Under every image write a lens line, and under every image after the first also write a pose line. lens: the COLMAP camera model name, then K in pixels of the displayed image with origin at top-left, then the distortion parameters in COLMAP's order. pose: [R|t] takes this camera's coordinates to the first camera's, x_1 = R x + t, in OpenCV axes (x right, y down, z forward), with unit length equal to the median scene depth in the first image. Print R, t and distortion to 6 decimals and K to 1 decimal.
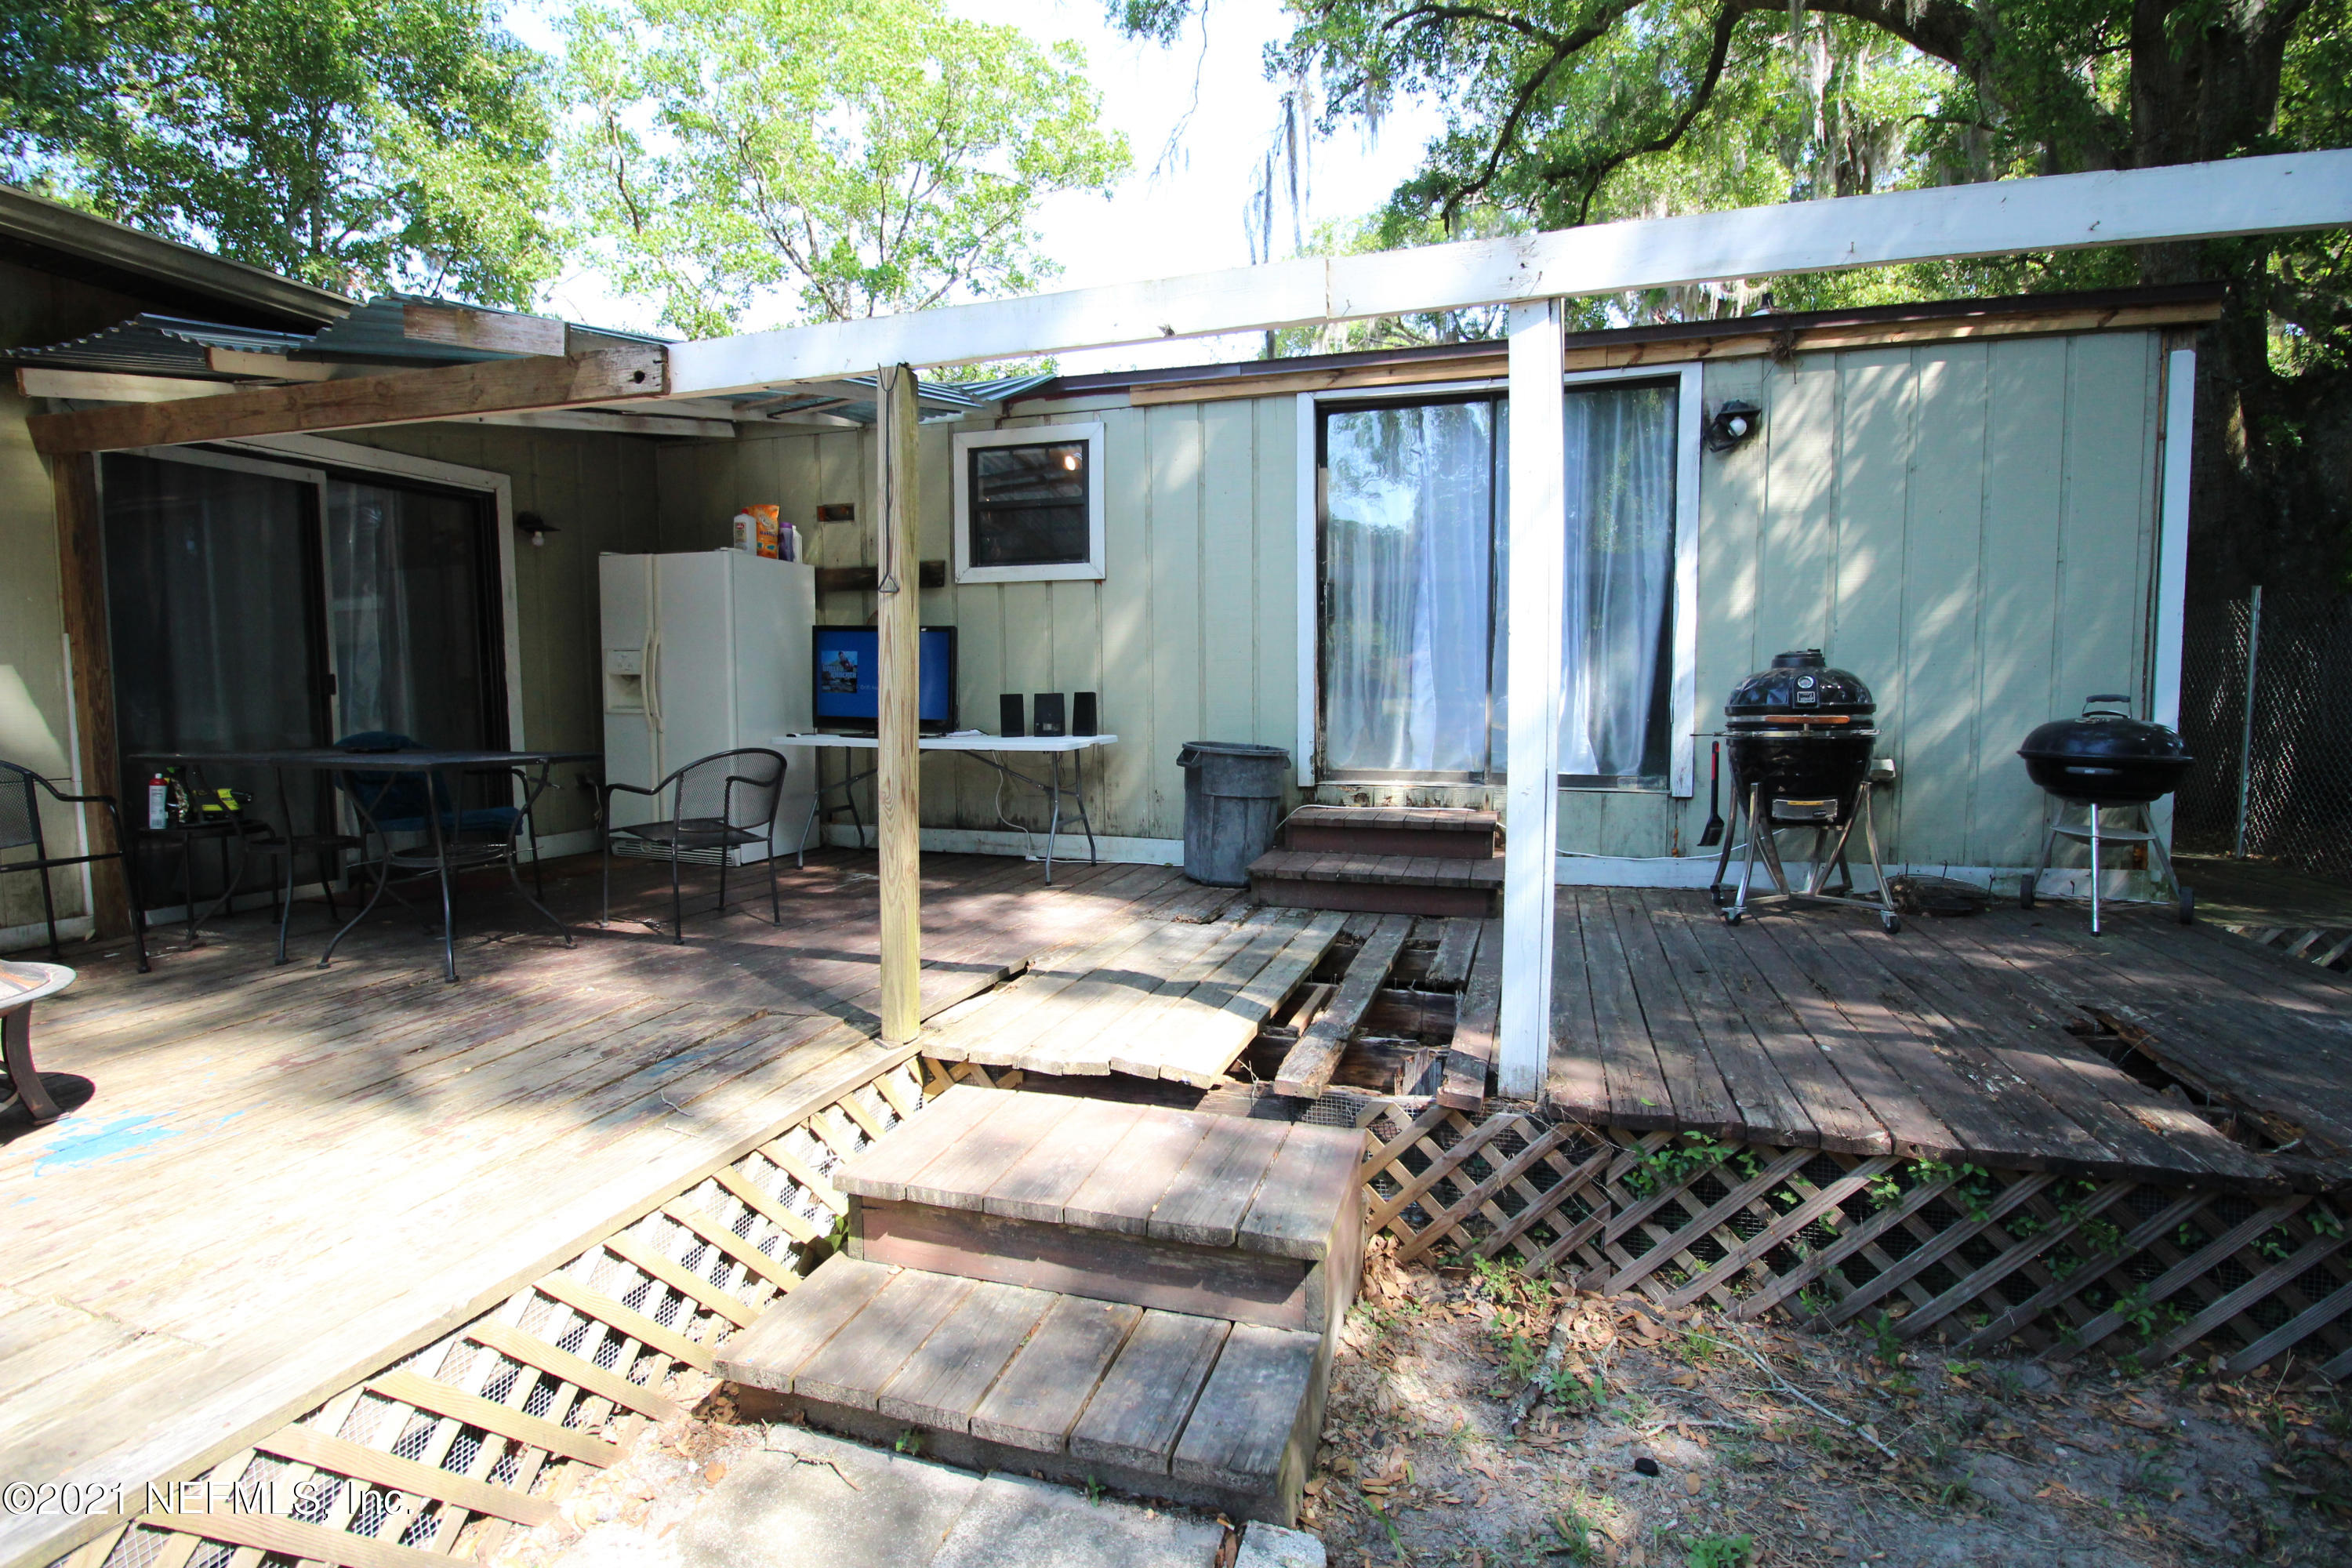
lens RADIAL K [[1142.0, 0, 1176.0], [0, 1142.0, 784.0], [0, 0, 1]] dist [-0.001846, -0.000024]
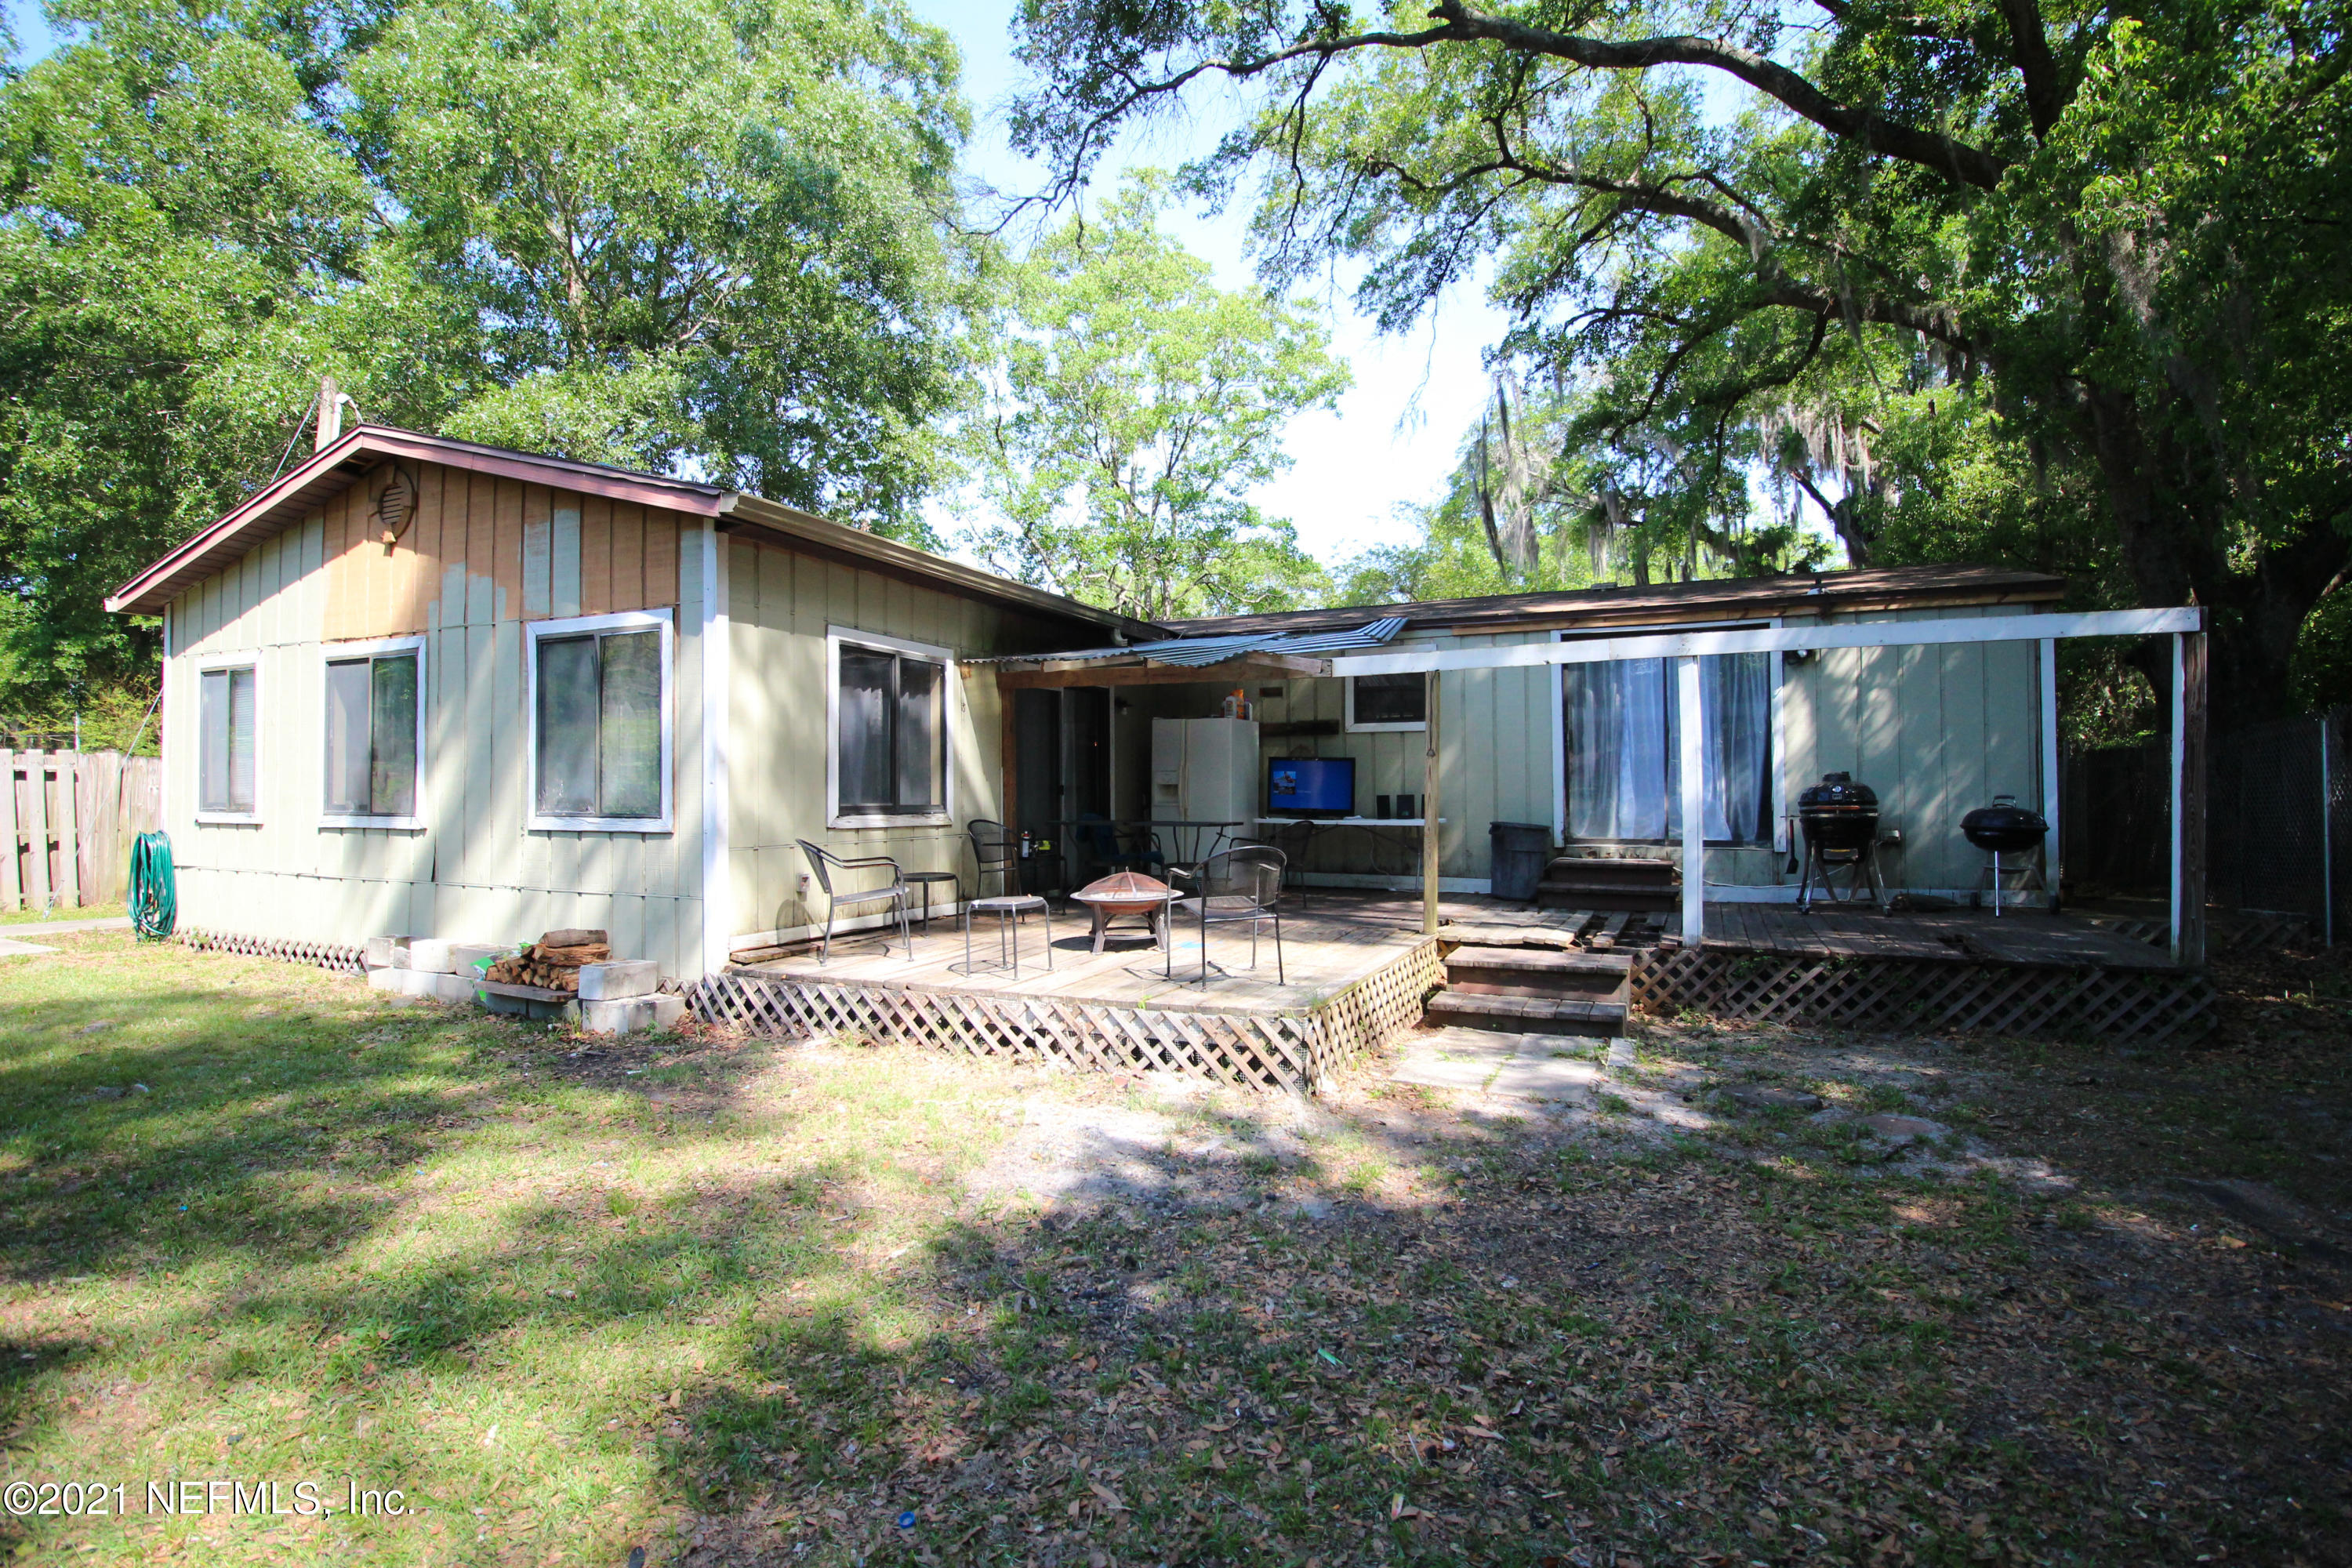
lens RADIAL K [[1087.5, 0, 1189.3], [0, 1087.5, 773.0], [0, 0, 1]] dist [0.001093, -0.013502]
pose [[0.991041, -0.002038, -0.133545, -0.261844], [-0.011365, 0.994970, -0.099526, 0.070495], [0.133076, 0.100152, 0.986033, -0.853958]]
